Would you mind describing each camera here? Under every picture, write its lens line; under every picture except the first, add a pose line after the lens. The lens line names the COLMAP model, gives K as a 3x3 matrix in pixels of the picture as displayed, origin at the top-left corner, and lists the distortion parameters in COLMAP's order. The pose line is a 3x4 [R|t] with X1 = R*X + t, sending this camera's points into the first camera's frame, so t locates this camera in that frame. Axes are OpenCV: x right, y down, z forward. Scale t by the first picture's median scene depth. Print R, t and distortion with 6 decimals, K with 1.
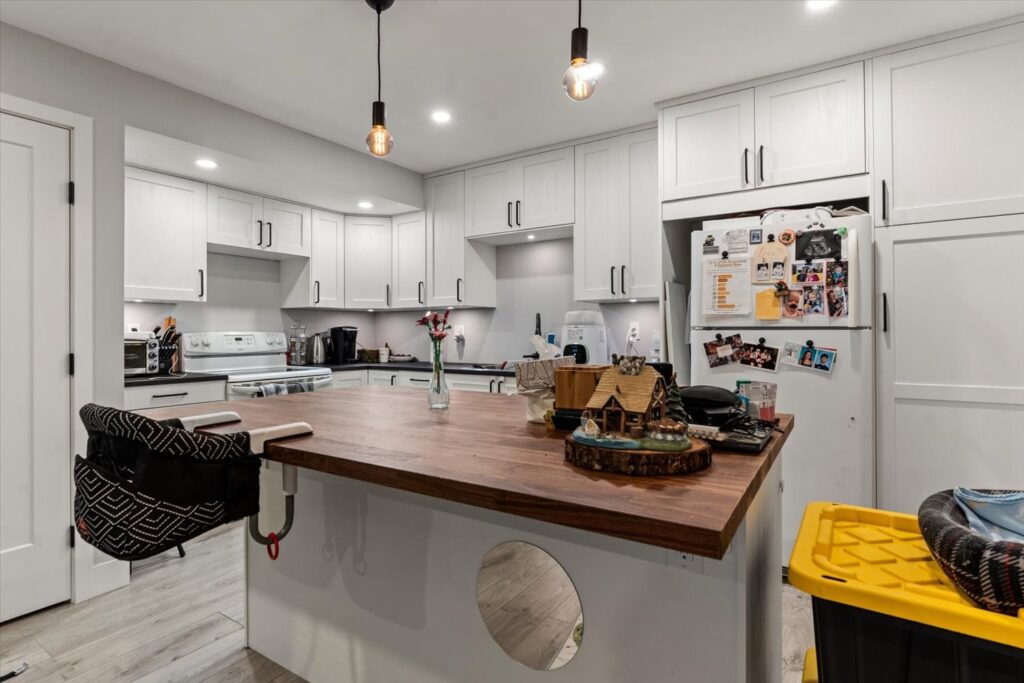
lens RADIAL K [[519.9, 0, 512.0], [0, 519.9, 334.7], [0, 0, 1]] dist [0.001302, 0.000352]
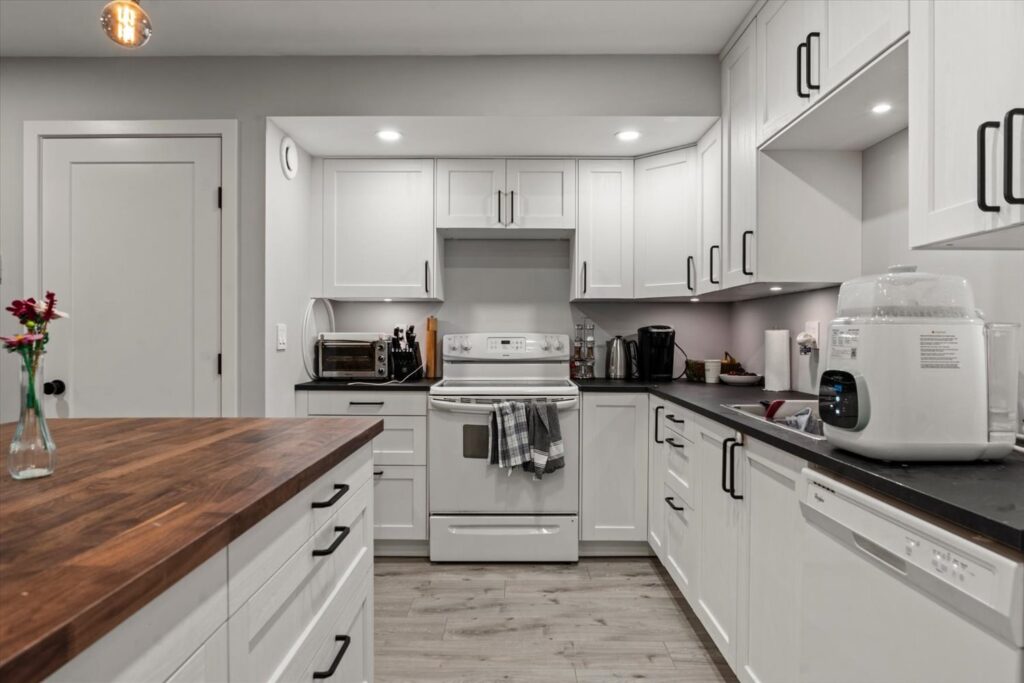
lens RADIAL K [[634.6, 0, 512.4], [0, 634.6, 337.9], [0, 0, 1]] dist [0.000471, 0.000878]
pose [[0.546568, 0.008496, -0.837372, 0.307358], [-0.007005, 0.999960, 0.005573, -0.003990], [0.837386, 0.002820, 0.546605, 0.469479]]
